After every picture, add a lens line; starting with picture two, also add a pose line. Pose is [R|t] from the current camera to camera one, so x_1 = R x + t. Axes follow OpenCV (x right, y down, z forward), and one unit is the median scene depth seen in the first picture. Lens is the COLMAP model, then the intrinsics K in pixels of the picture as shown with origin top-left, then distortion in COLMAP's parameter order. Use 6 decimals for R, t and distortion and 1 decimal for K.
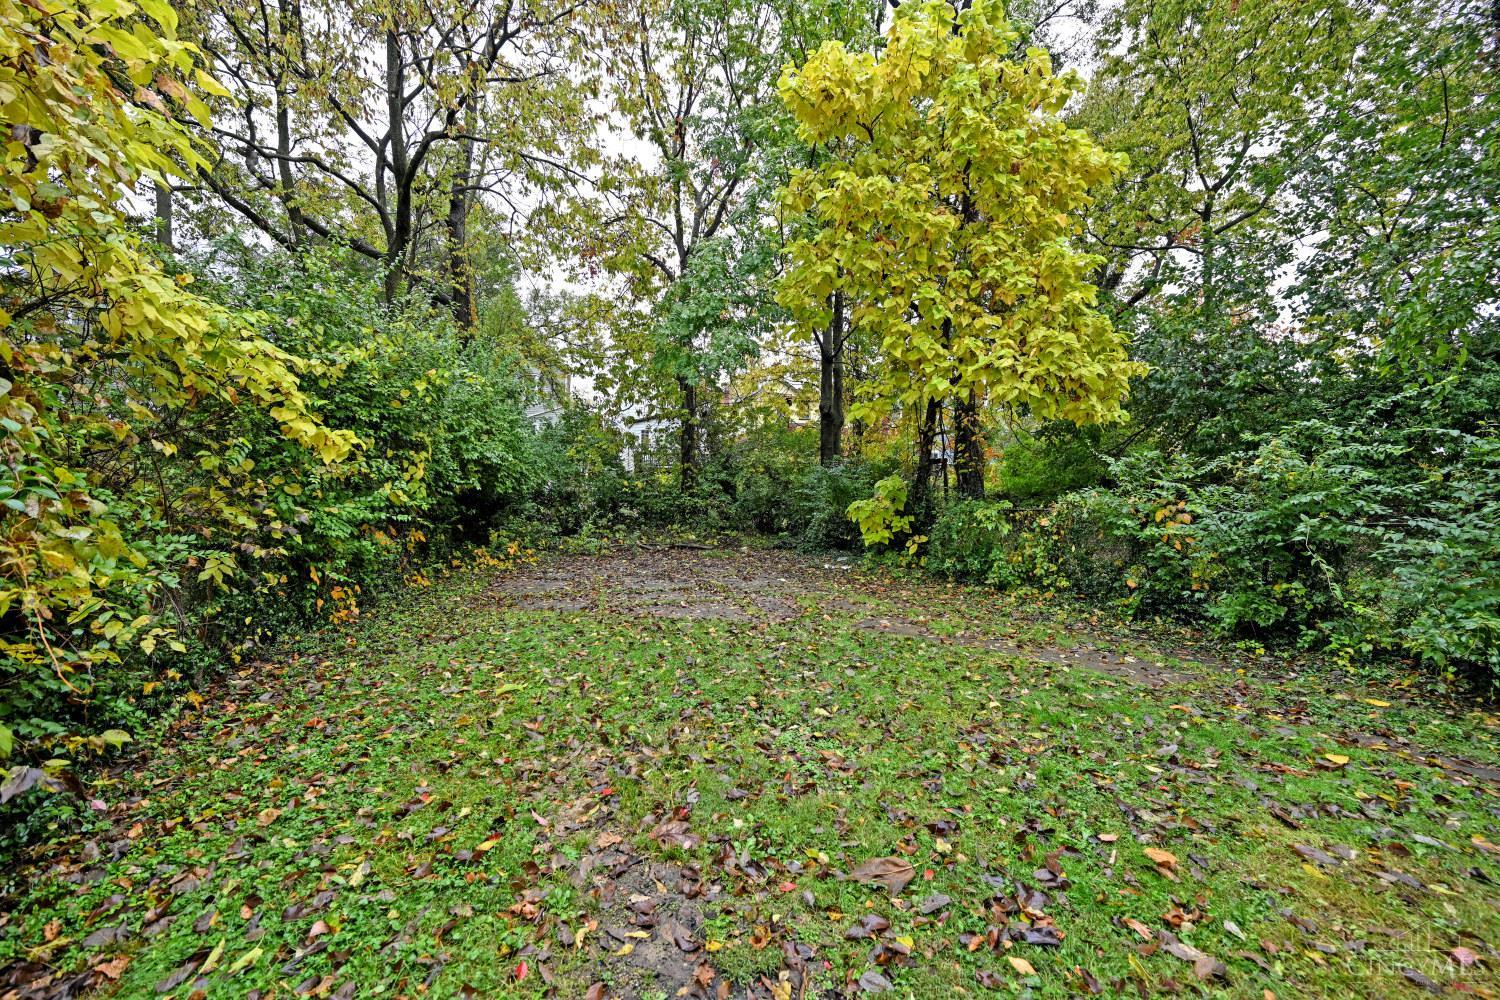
lens RADIAL K [[588.4, 0, 742.1], [0, 588.4, 499.6], [0, 0, 1]] dist [0.000677, -0.000693]
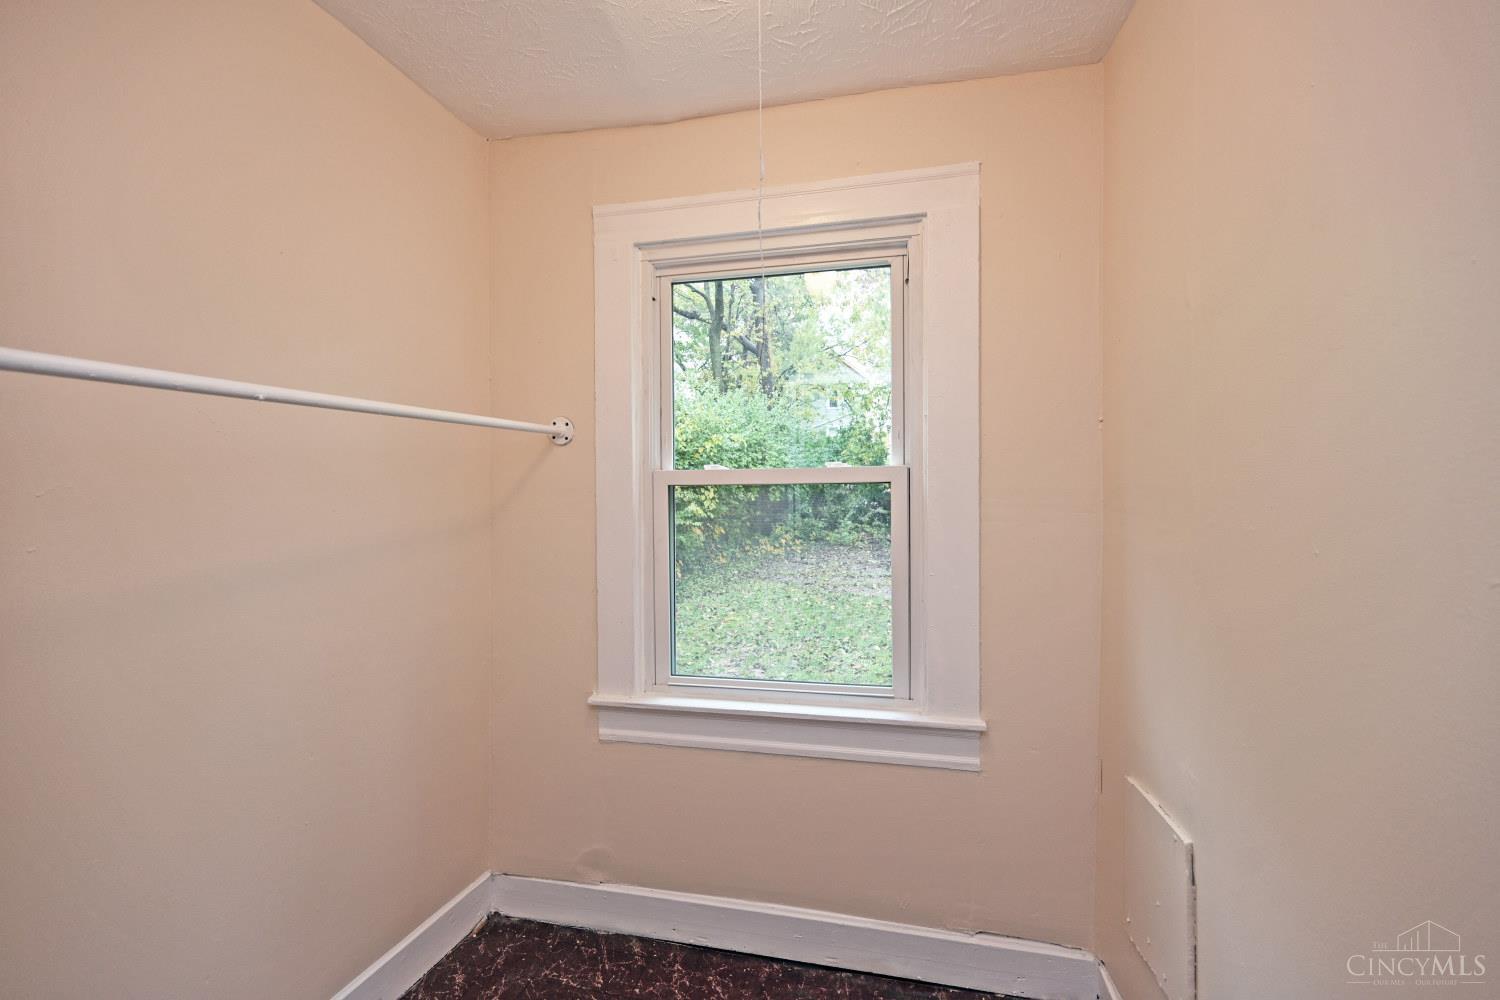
lens RADIAL K [[588.4, 0, 756.6], [0, 588.4, 494.7], [0, 0, 1]] dist [0.000677, -0.000693]
pose [[0.871339, -0.003472, -0.490669, 0.266700], [0.011052, 0.999860, 0.012550, -0.046001], [0.490557, -0.016359, 0.871256, -0.270917]]
